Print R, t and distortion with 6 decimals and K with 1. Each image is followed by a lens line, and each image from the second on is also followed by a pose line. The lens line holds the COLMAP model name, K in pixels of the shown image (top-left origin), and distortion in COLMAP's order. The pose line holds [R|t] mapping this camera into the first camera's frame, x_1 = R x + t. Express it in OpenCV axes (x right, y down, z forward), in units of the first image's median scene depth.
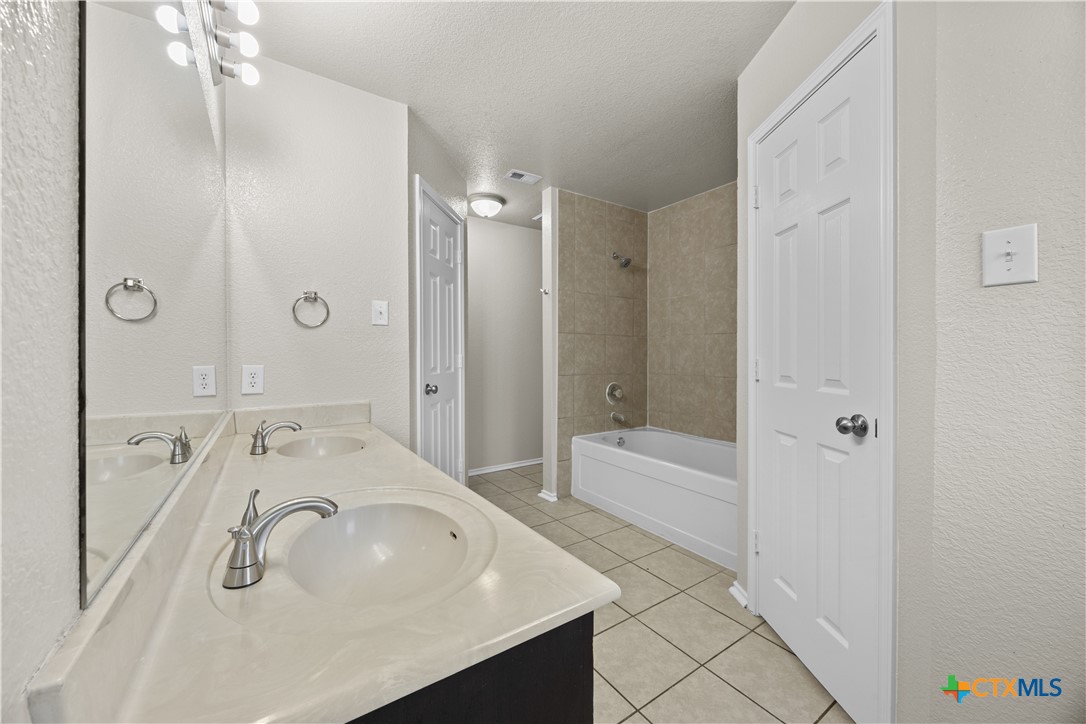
lens RADIAL K [[410.4, 0, 542.5], [0, 410.4, 361.5], [0, 0, 1]] dist [-0.003931, -0.000620]
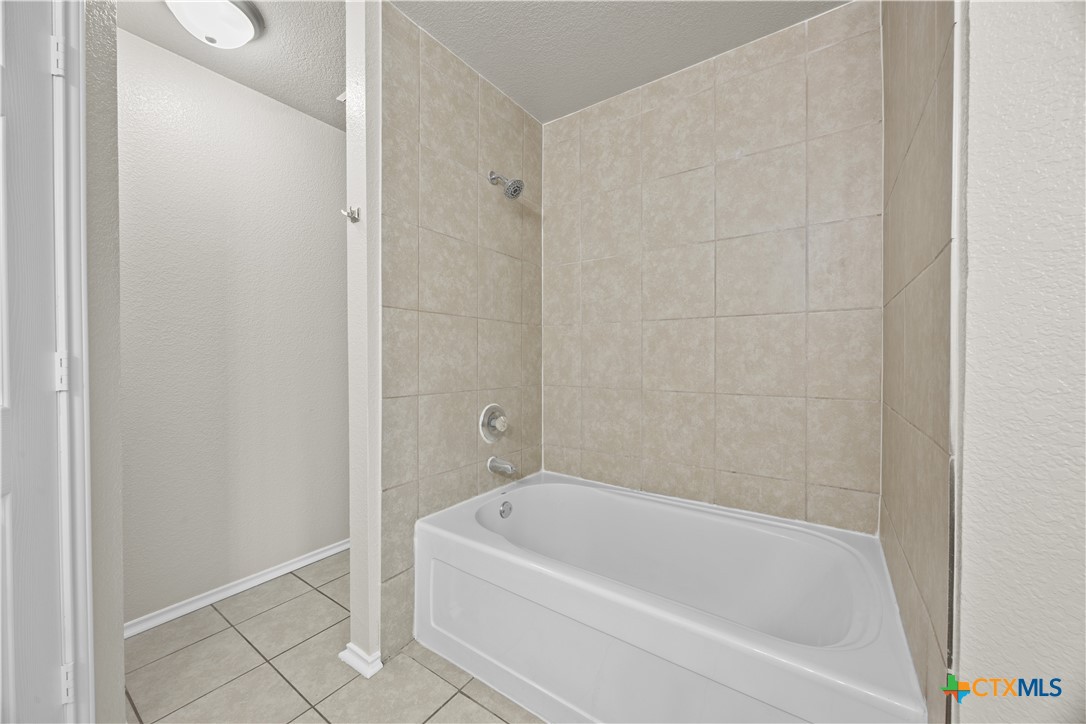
lens RADIAL K [[410.4, 0, 538.3], [0, 410.4, 360.7], [0, 0, 1]] dist [-0.003931, -0.000620]
pose [[0.936796, -0.002896, 0.349864, 0.038822], [0.006110, 0.999949, -0.008083, -0.003263], [-0.349823, 0.009710, 0.936766, 0.476038]]
